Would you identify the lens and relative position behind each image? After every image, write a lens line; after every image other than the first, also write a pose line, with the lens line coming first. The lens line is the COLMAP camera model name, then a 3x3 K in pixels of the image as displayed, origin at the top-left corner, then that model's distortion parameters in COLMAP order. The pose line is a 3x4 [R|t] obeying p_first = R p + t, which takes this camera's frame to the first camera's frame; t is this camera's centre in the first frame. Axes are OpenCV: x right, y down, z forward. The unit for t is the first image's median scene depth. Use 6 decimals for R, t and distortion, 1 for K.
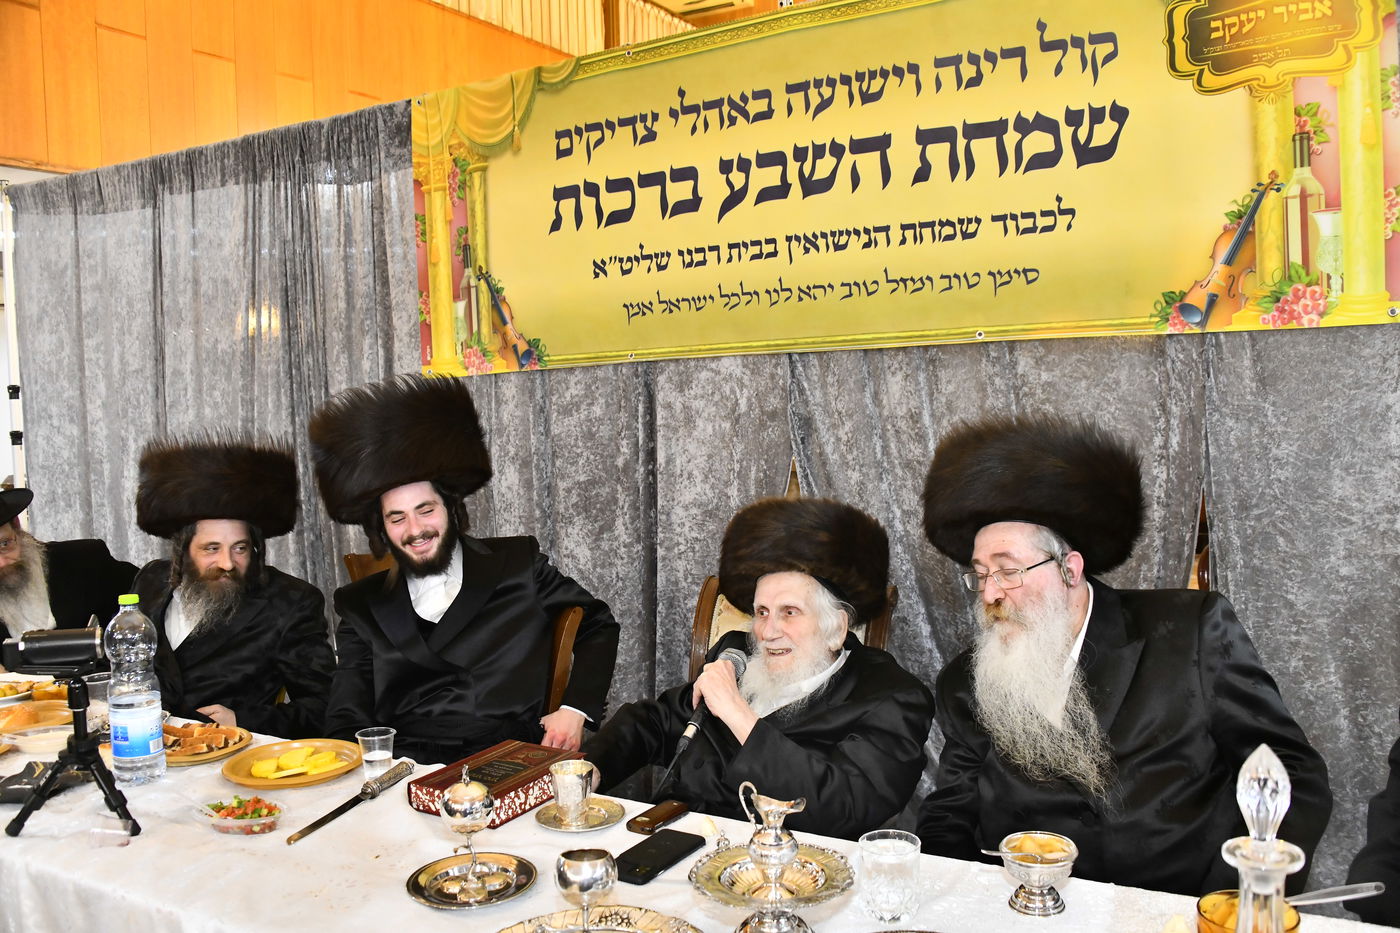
lens RADIAL K [[1100.5, 0, 706.9], [0, 1100.5, 483.6], [0, 0, 1]] dist [-0.148224, 0.072560]
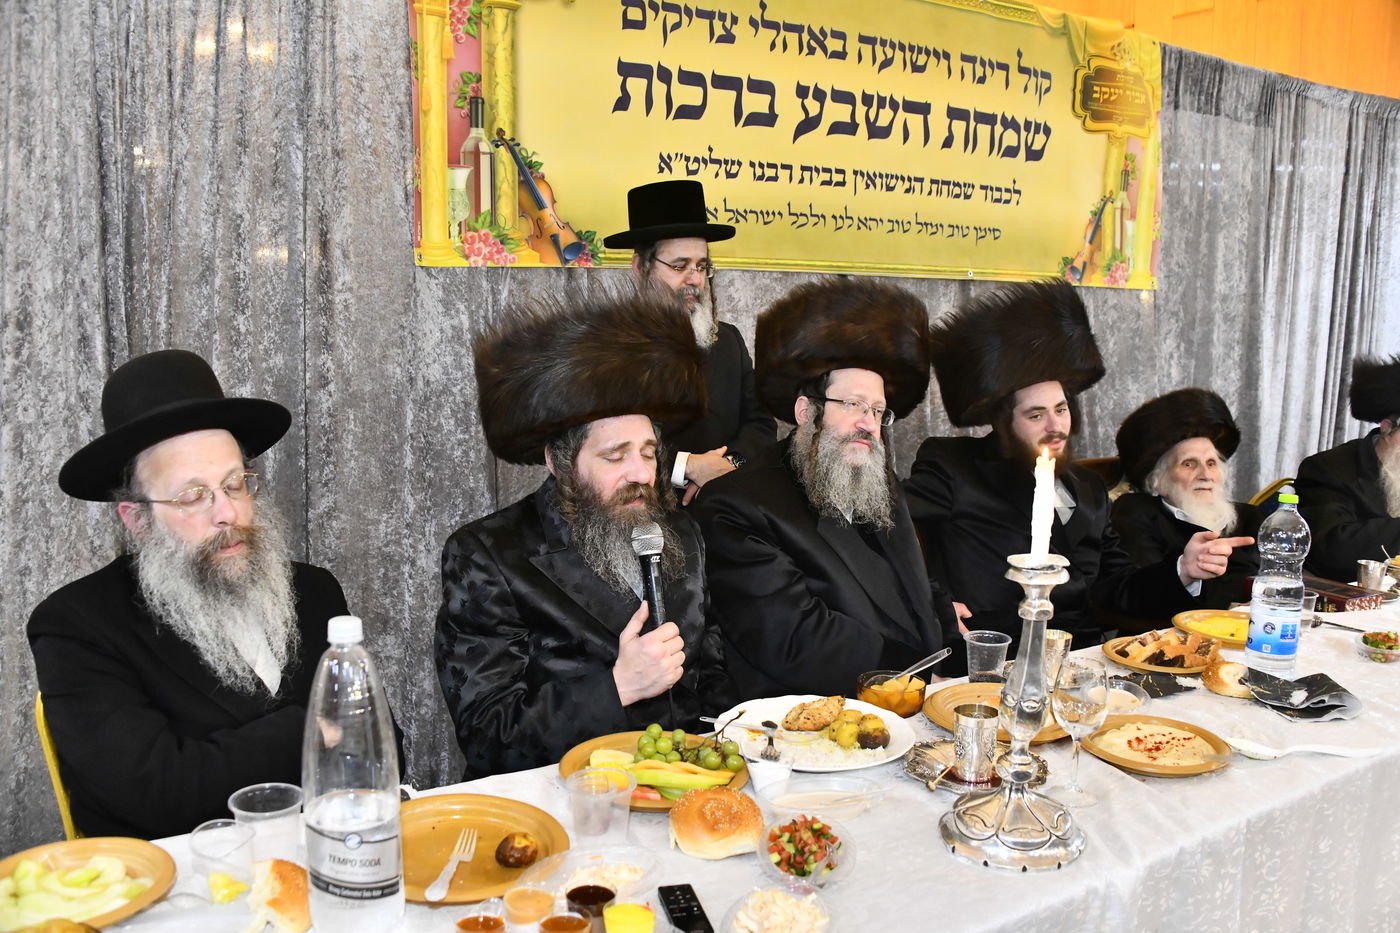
lens RADIAL K [[1100.5, 0, 706.9], [0, 1100.5, 483.6], [0, 0, 1]] dist [-0.148224, 0.072560]
pose [[0.505721, -0.086983, 0.858301, -0.936962], [0.038287, 0.996187, 0.078397, 0.000485], [-0.861847, -0.006785, 0.507123, 0.536063]]
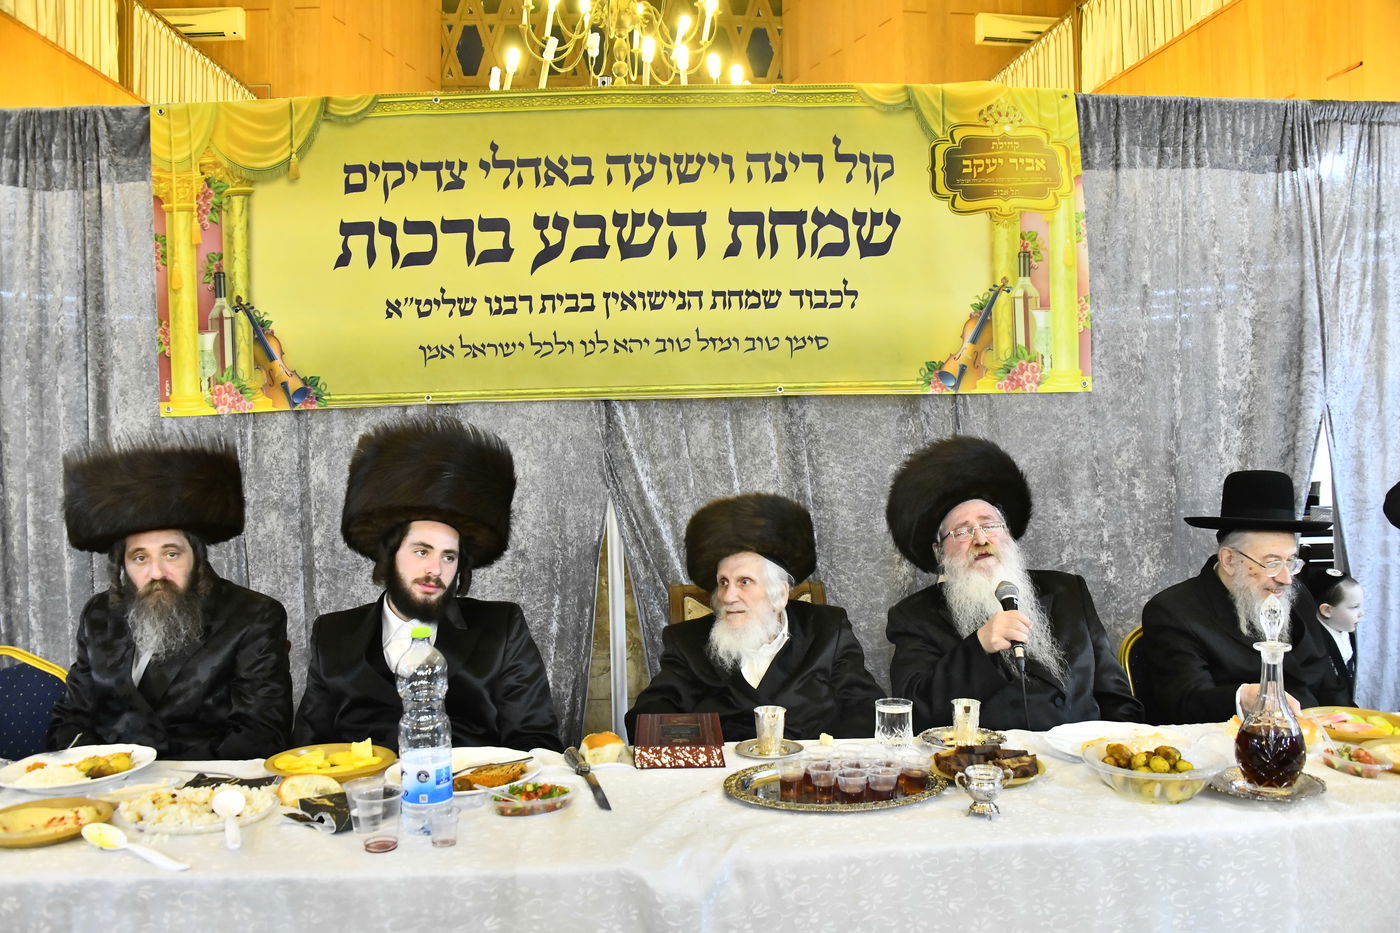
lens RADIAL K [[1115.2, 0, 705.5], [0, 1115.2, 507.9], [0, 0, 1]] dist [-0.164730, 0.091418]
pose [[0.850673, -0.008539, 0.525627, -0.403167], [0.030376, 0.998996, -0.032930, 0.026001], [-0.524818, 0.043979, 0.850078, 0.016056]]
